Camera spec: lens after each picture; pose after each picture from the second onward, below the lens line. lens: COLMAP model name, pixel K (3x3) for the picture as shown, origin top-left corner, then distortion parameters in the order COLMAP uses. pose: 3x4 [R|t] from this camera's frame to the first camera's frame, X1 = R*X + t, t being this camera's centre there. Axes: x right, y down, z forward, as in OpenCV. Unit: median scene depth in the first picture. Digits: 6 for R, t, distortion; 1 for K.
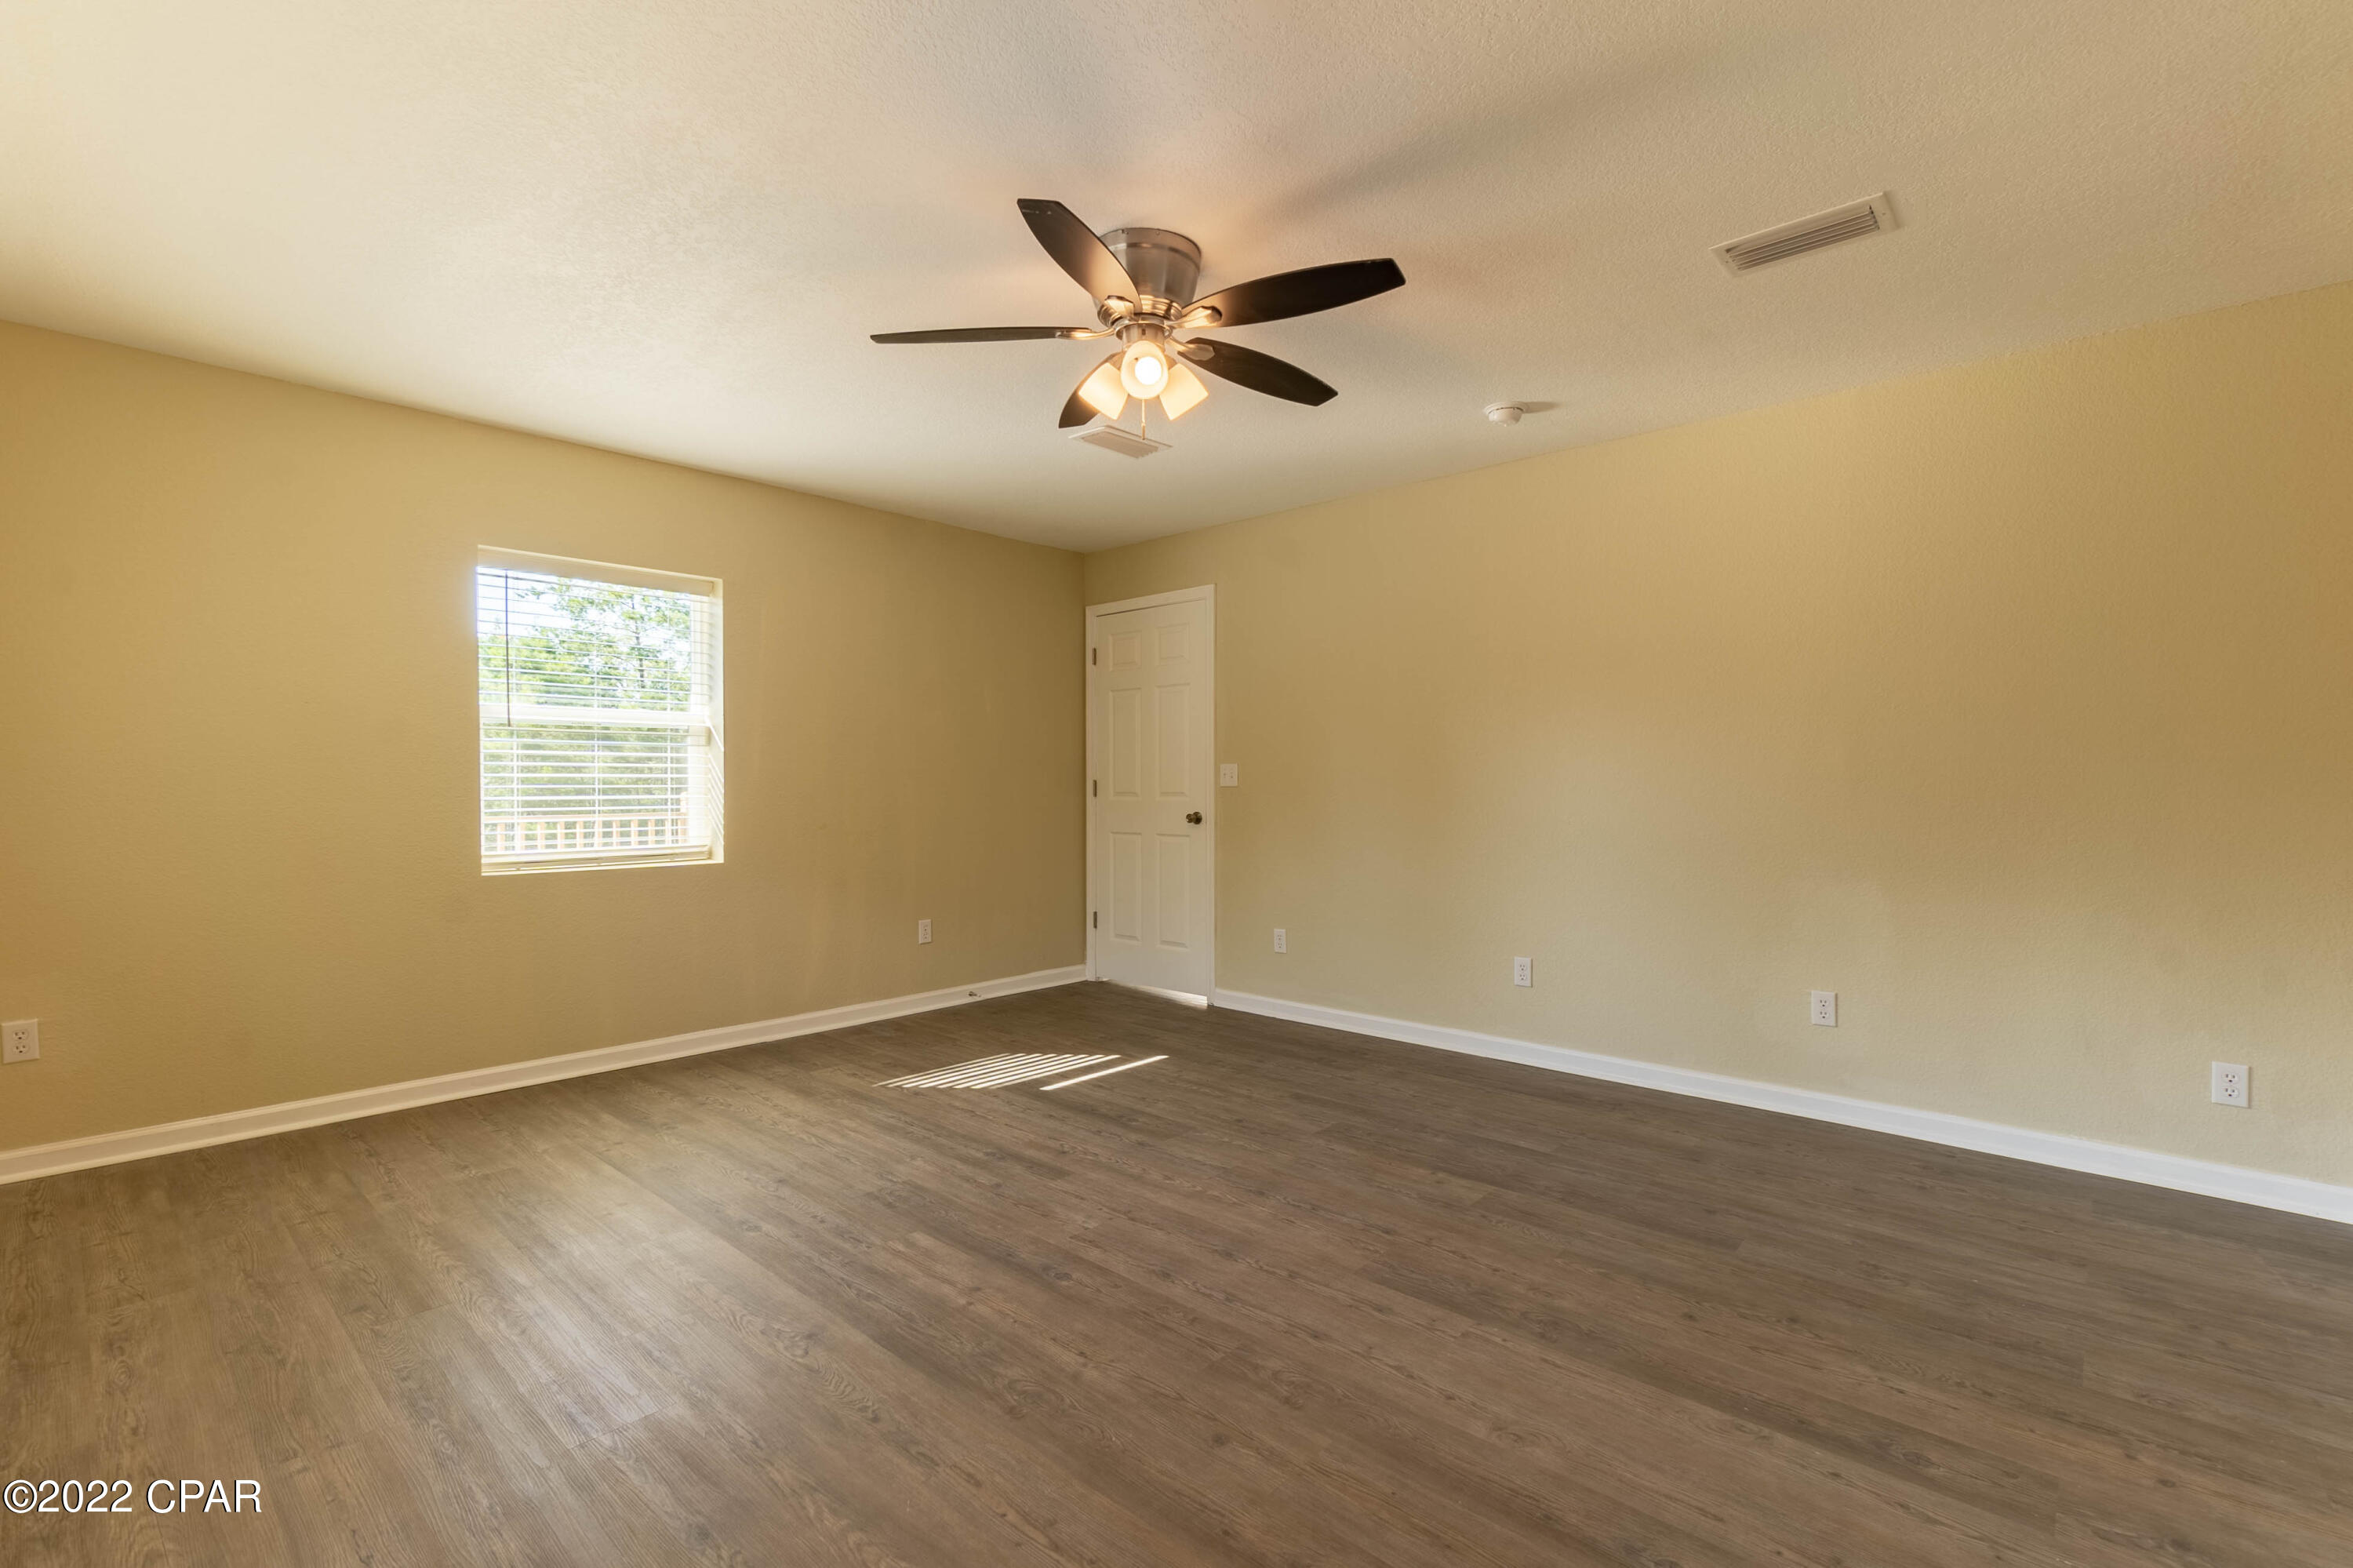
lens RADIAL K [[1027.3, 0, 1174.6], [0, 1027.3, 797.8], [0, 0, 1]] dist [-0.002877, 0.000014]
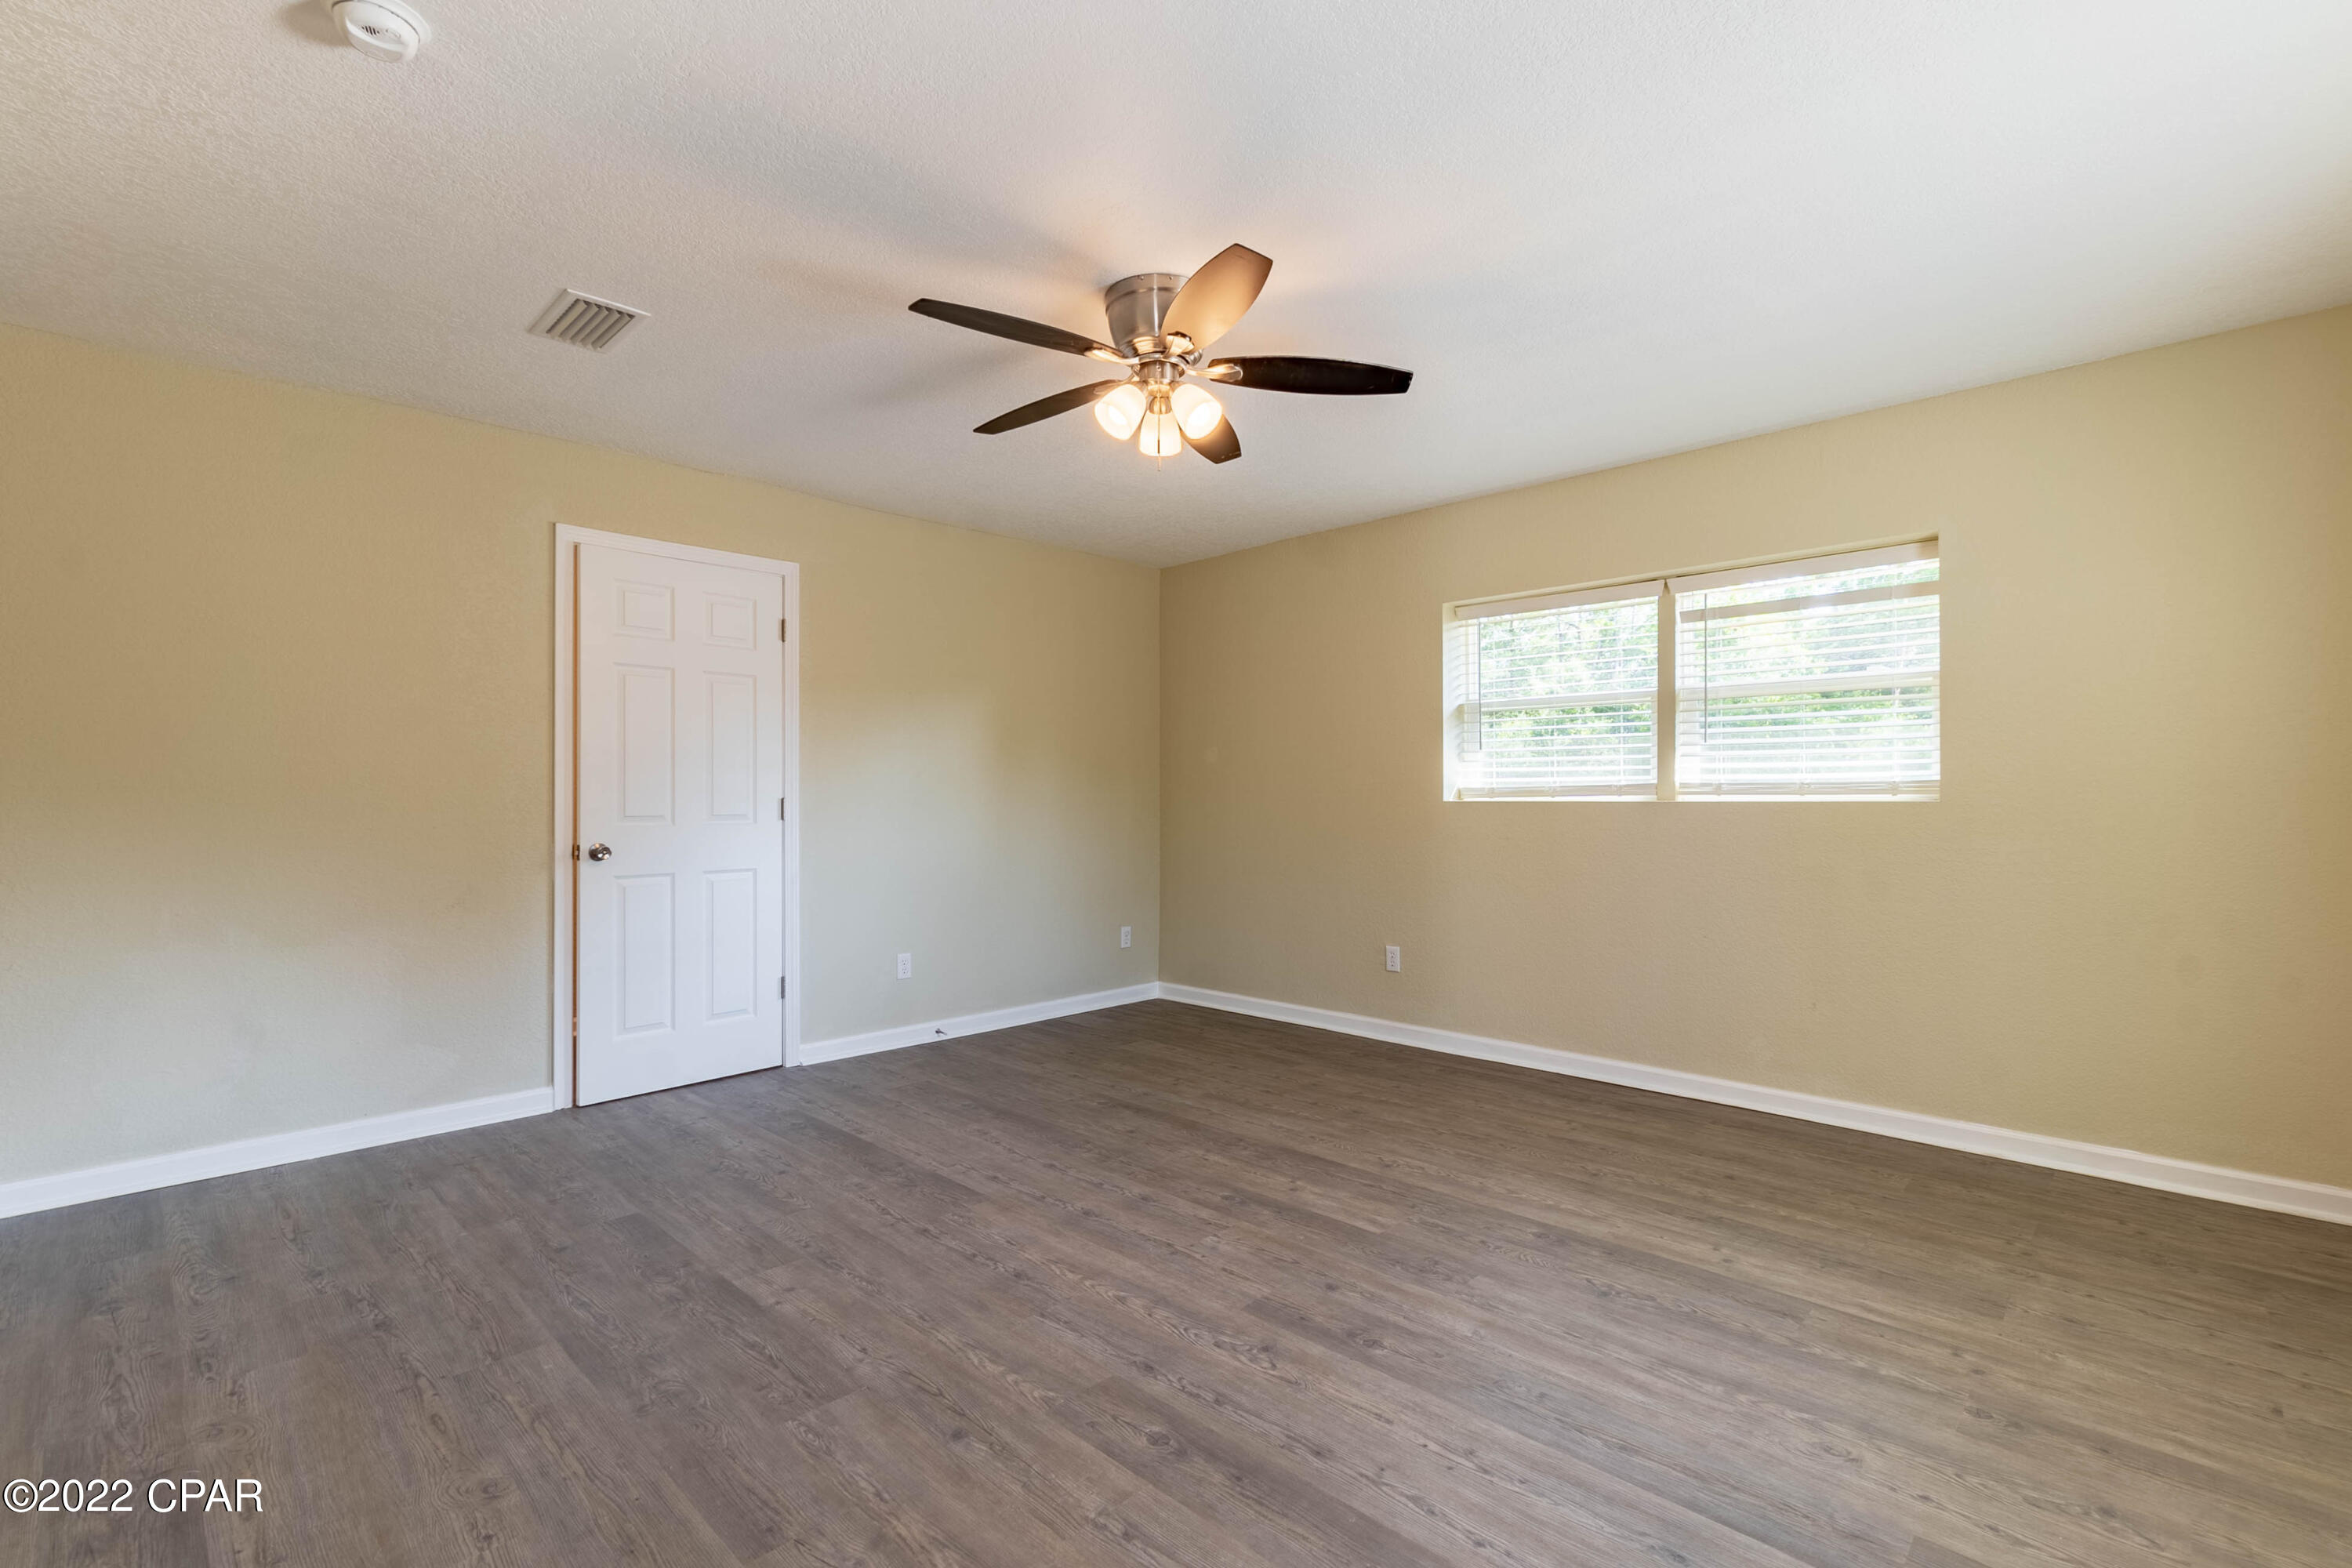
lens RADIAL K [[1026.8, 0, 1174.1], [0, 1026.8, 797.8], [0, 0, 1]] dist [-0.002877, 0.000014]
pose [[-0.998160, -0.000606, 0.060631, -0.103219], [0.000471, 0.999842, 0.017747, -0.031592], [-0.060632, 0.017743, -0.998002, 1.941783]]
